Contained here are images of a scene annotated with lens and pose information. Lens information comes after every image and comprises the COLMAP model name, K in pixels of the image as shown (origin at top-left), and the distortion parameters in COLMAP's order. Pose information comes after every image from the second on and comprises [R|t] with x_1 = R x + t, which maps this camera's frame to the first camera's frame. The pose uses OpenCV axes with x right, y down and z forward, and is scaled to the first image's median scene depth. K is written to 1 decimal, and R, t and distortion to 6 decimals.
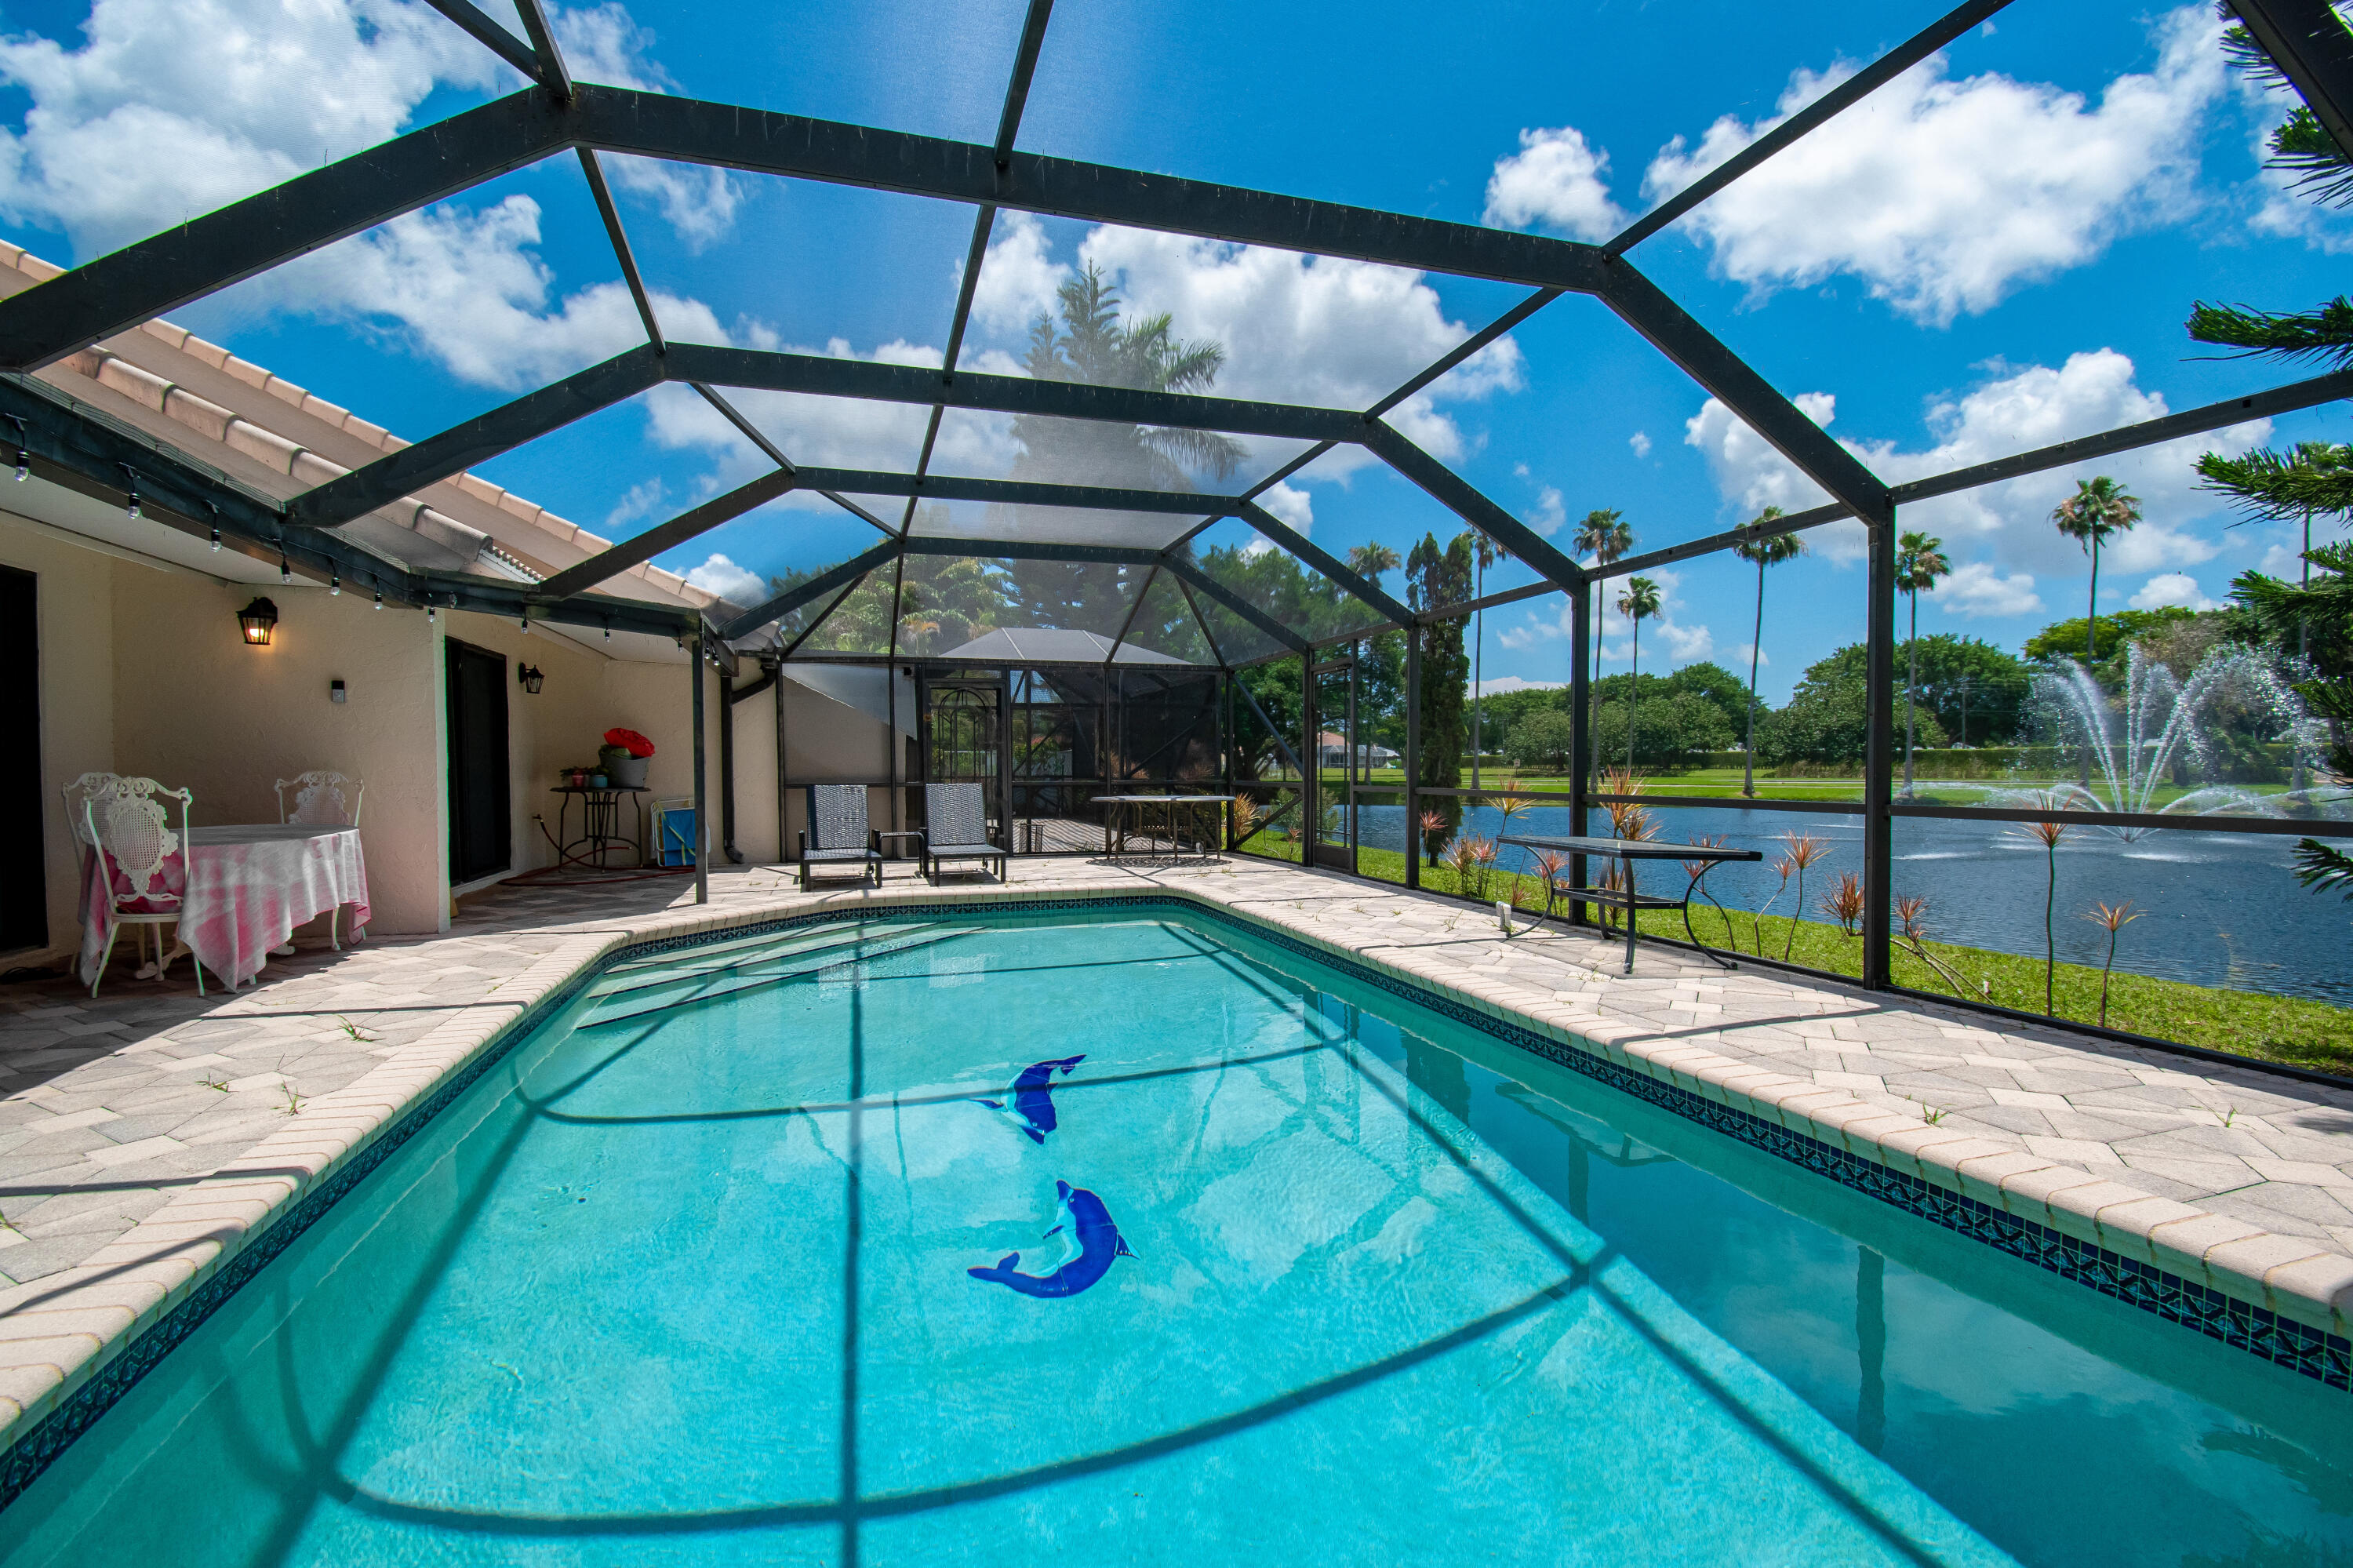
lens RADIAL K [[1021.7, 0, 1153.3], [0, 1021.7, 787.5], [0, 0, 1]] dist [-0.040694, -0.005363]
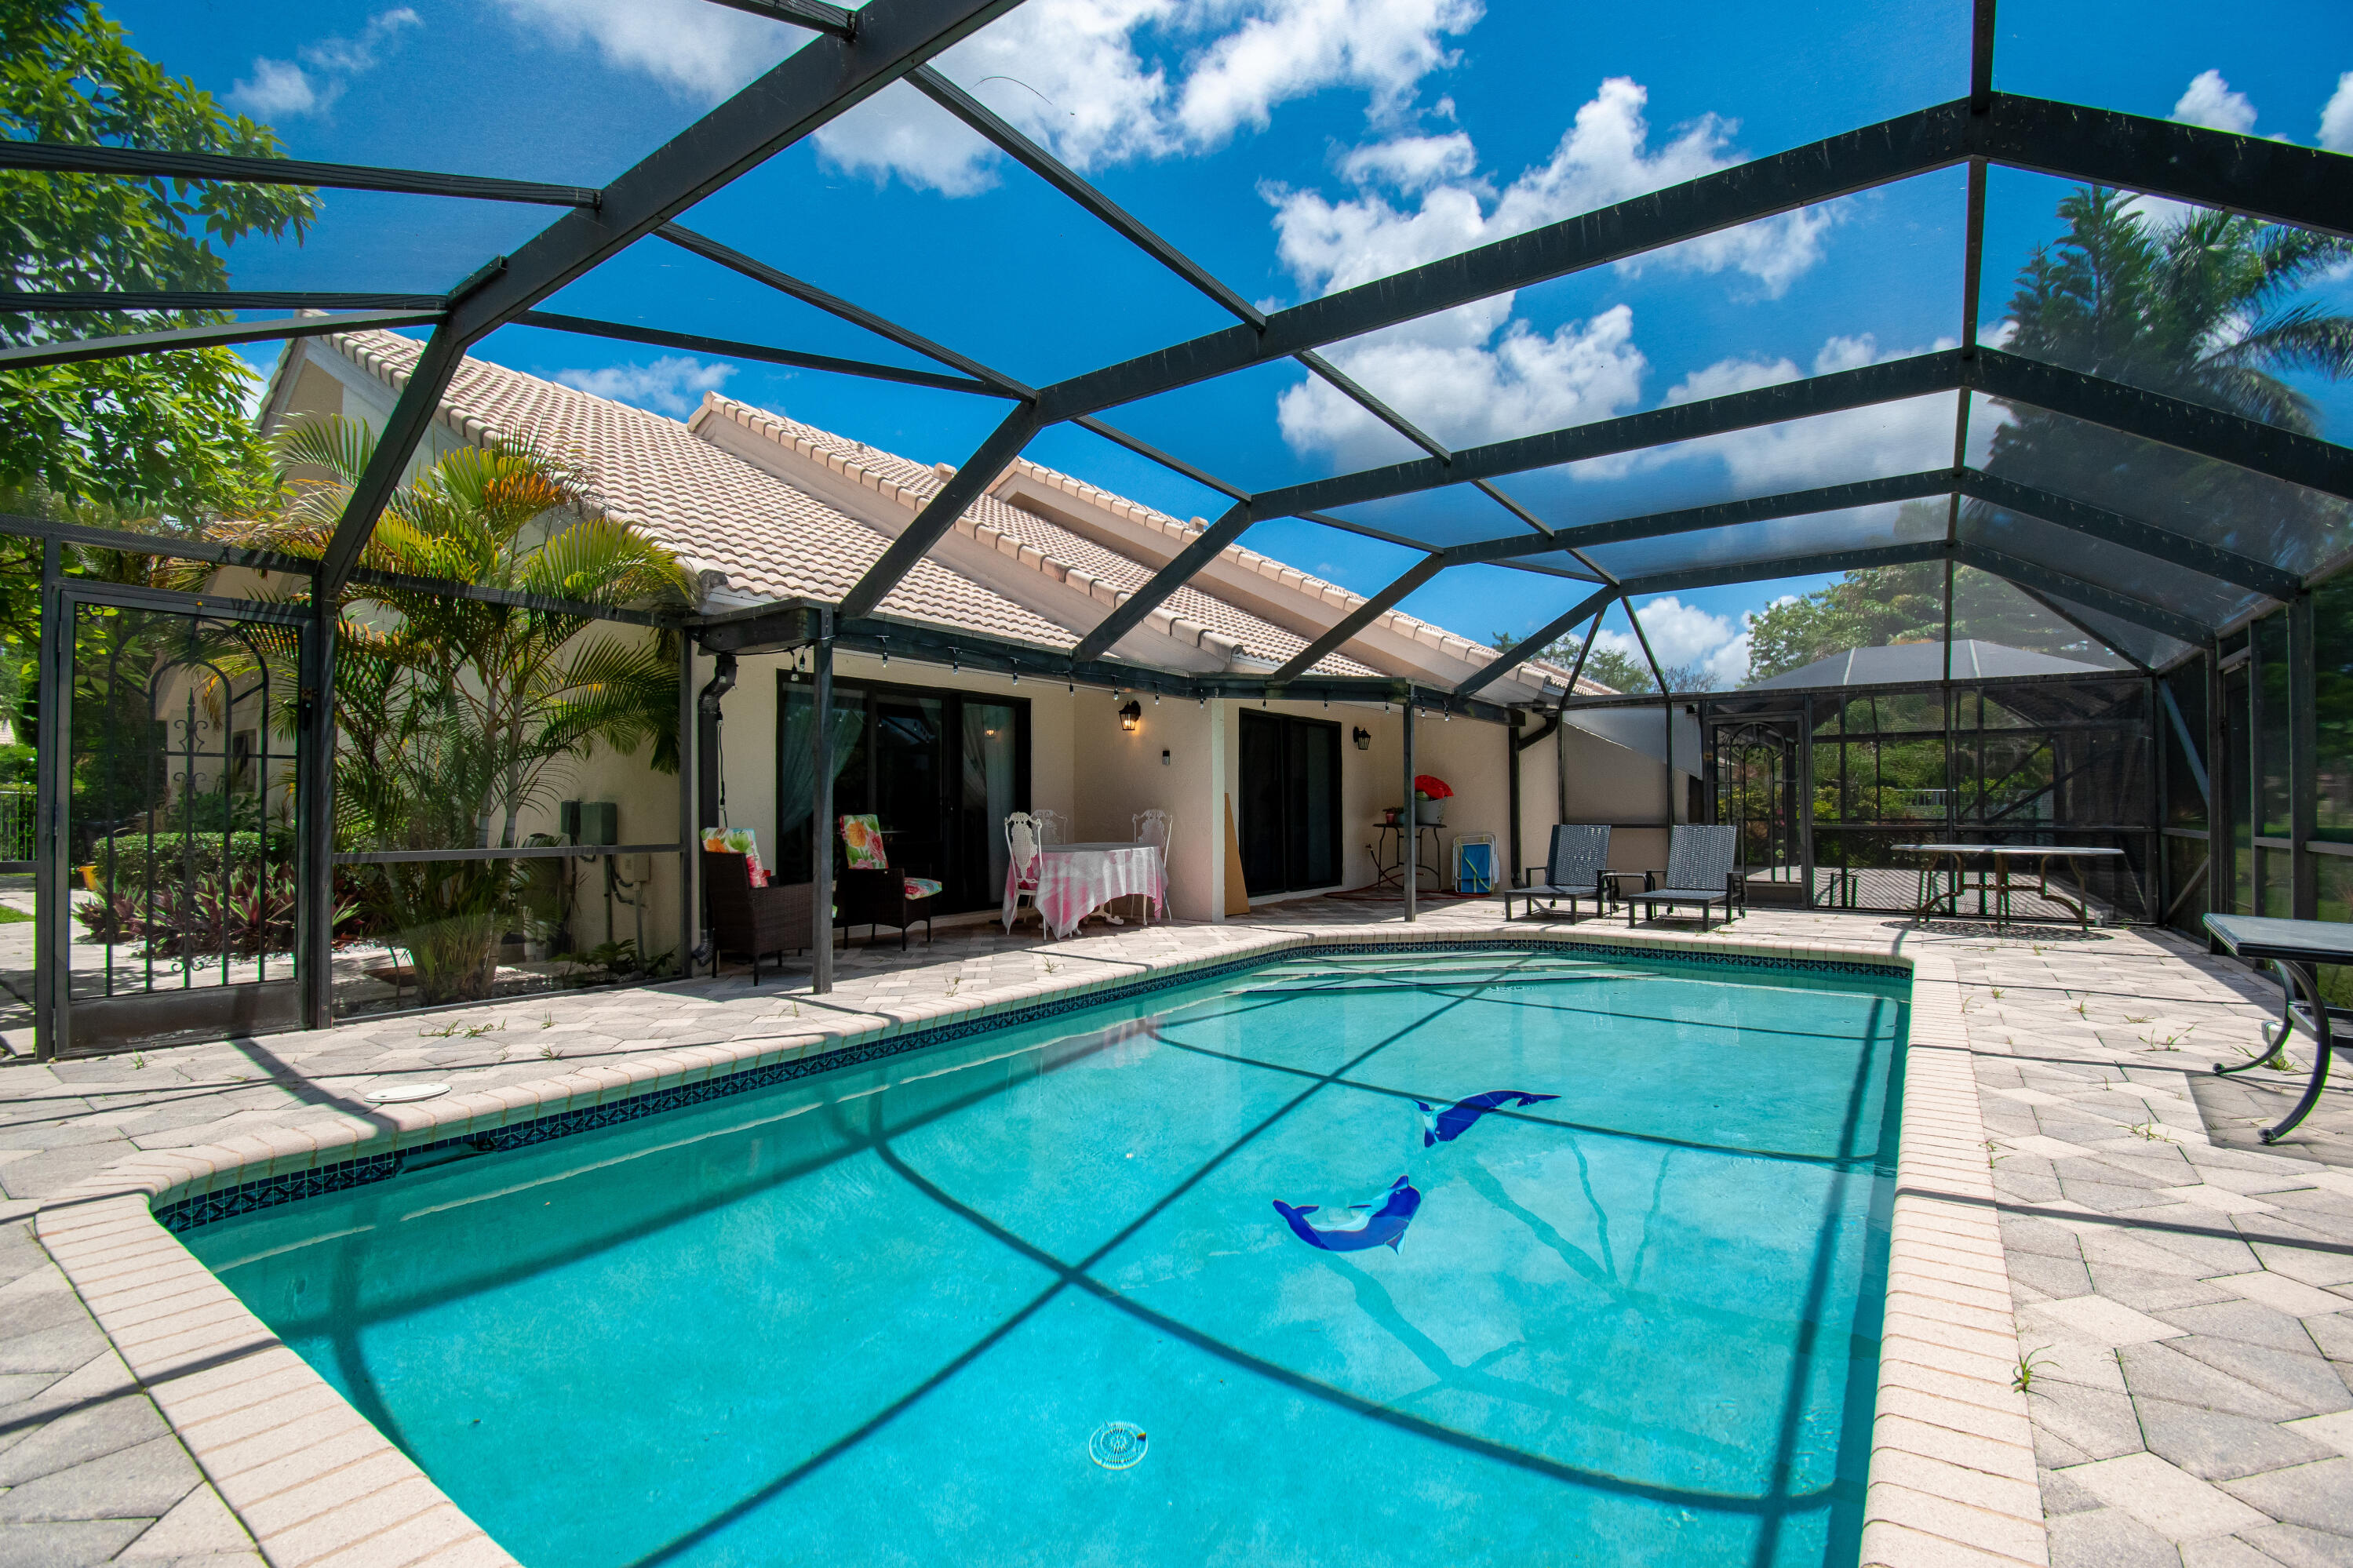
lens RADIAL K [[1021.5, 0, 1185.1], [0, 1021.5, 791.0], [0, 0, 1]] dist [-0.040694, -0.005363]
pose [[0.601669, -0.008823, -0.798697, 0.378465], [-0.018756, 0.999507, -0.025170, -0.005406], [0.798525, 0.030124, 0.601207, 0.064190]]
